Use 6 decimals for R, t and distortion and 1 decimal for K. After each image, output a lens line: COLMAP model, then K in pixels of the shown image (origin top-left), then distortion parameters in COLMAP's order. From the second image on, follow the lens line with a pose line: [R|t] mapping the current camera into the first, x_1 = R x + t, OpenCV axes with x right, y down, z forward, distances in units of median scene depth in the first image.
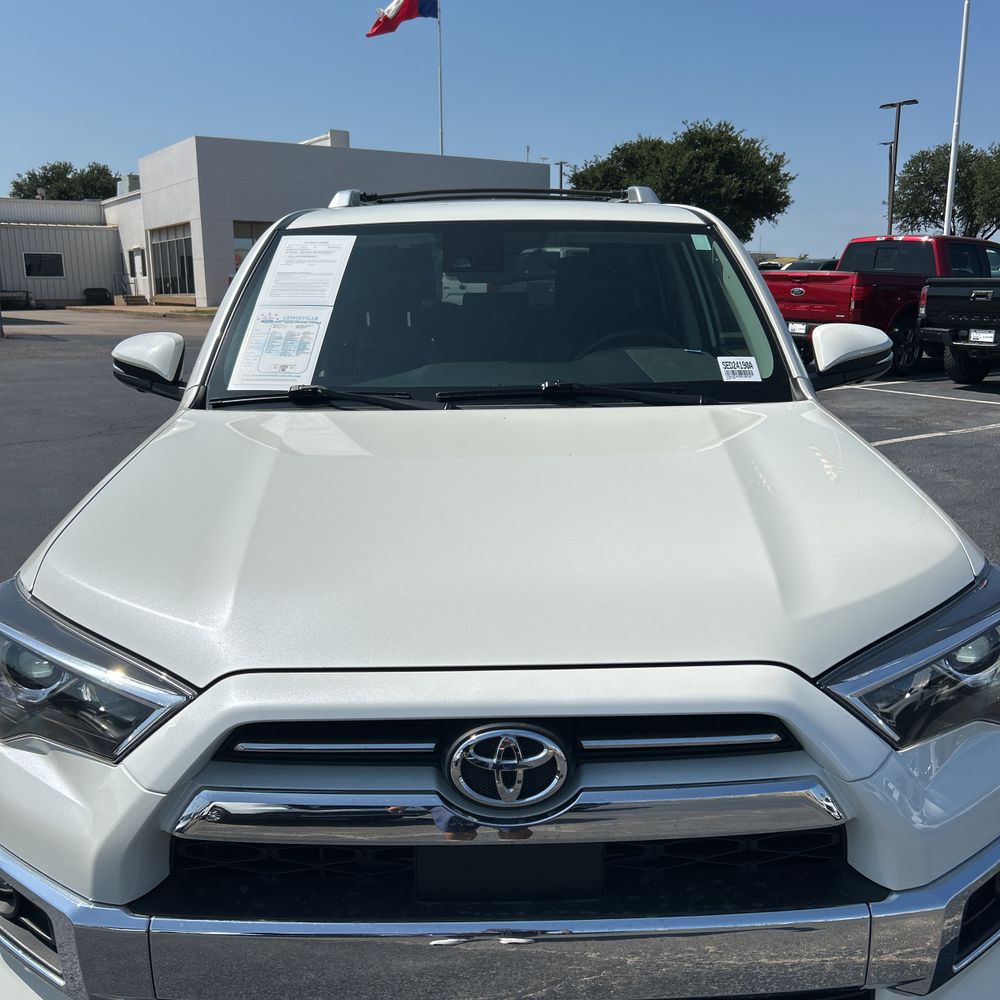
lens RADIAL K [[1022.9, 0, 500.8], [0, 1022.9, 519.6], [0, 0, 1]] dist [0.070744, -0.136262]
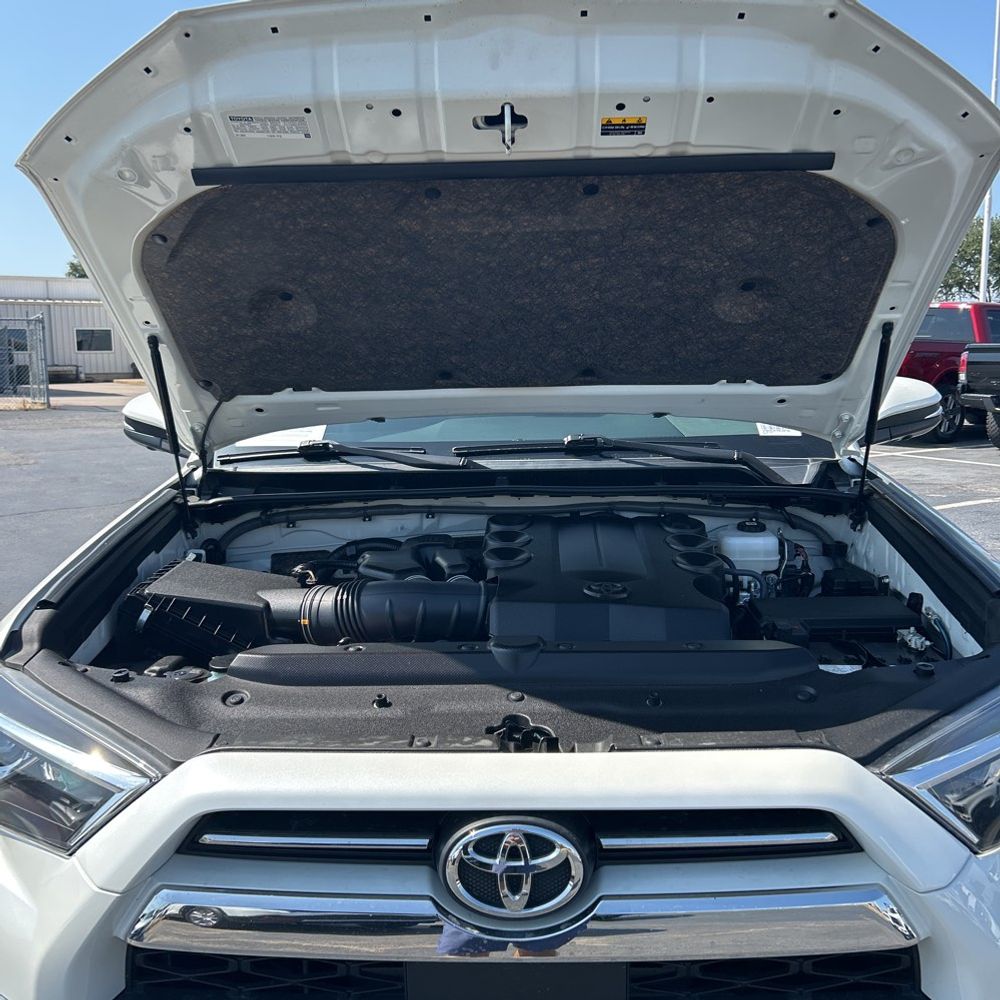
lens RADIAL K [[994.2, 0, 500.0], [0, 994.2, 500.0], [0, 0, 1]] dist [0.062736, -0.110505]
pose [[0.999119, 0.000759, -0.041952, 0.027725], [-0.004586, 0.995822, -0.091196, 0.011204], [0.041707, 0.091308, 0.994949, 0.134845]]
